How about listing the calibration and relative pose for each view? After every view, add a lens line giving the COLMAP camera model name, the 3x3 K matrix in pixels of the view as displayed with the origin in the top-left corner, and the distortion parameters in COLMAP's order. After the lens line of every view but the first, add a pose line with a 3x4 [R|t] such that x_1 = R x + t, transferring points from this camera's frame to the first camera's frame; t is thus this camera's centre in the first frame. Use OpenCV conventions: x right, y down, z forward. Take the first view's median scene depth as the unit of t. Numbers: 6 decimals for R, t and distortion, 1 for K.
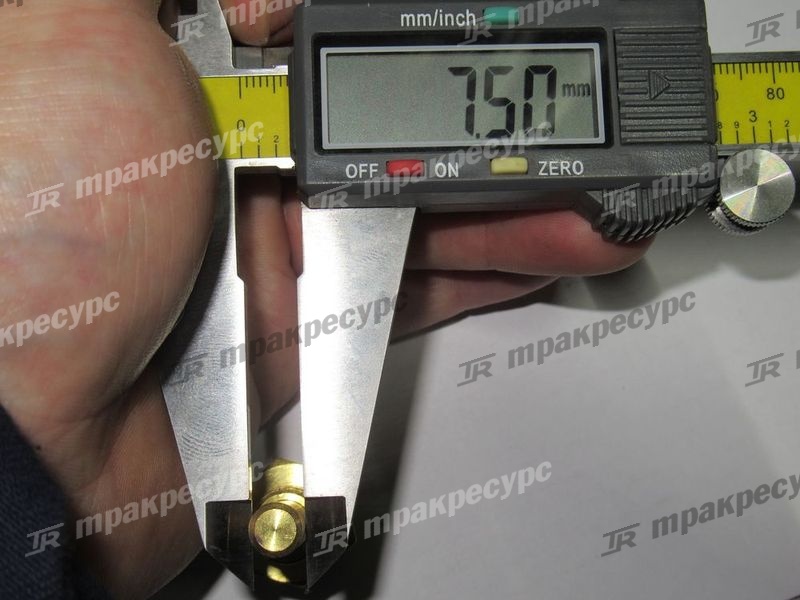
lens RADIAL K [[1139.6, 0, 400.0], [0, 1139.6, 300.0], [0, 0, 1]] dist [-0.013117, 0.024347]
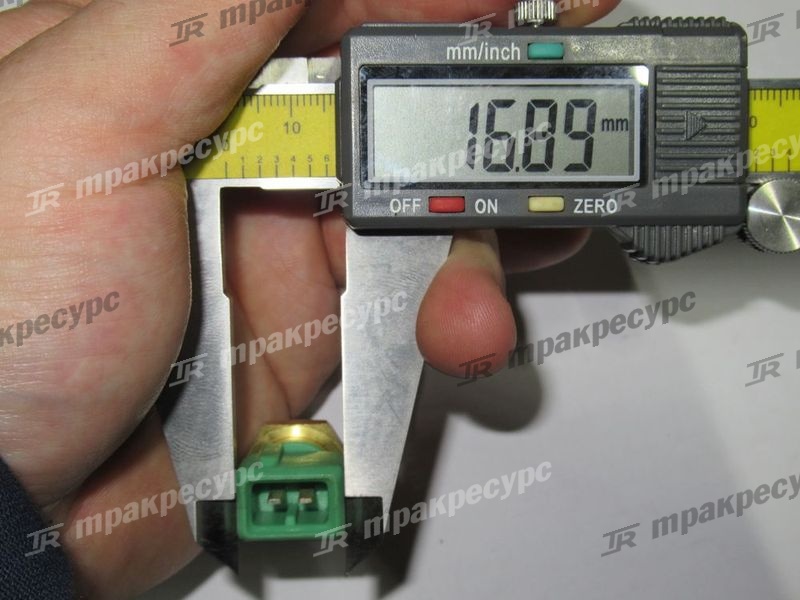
lens RADIAL K [[1139.6, 0, 400.0], [0, 1139.6, 300.0], [0, 0, 1]] dist [-0.013117, 0.024347]
pose [[0.999654, 0.026283, 0.000872, -0.036230], [-0.025887, 0.977653, 0.208627, -0.241887], [0.004631, -0.208578, 0.977995, -0.040330]]
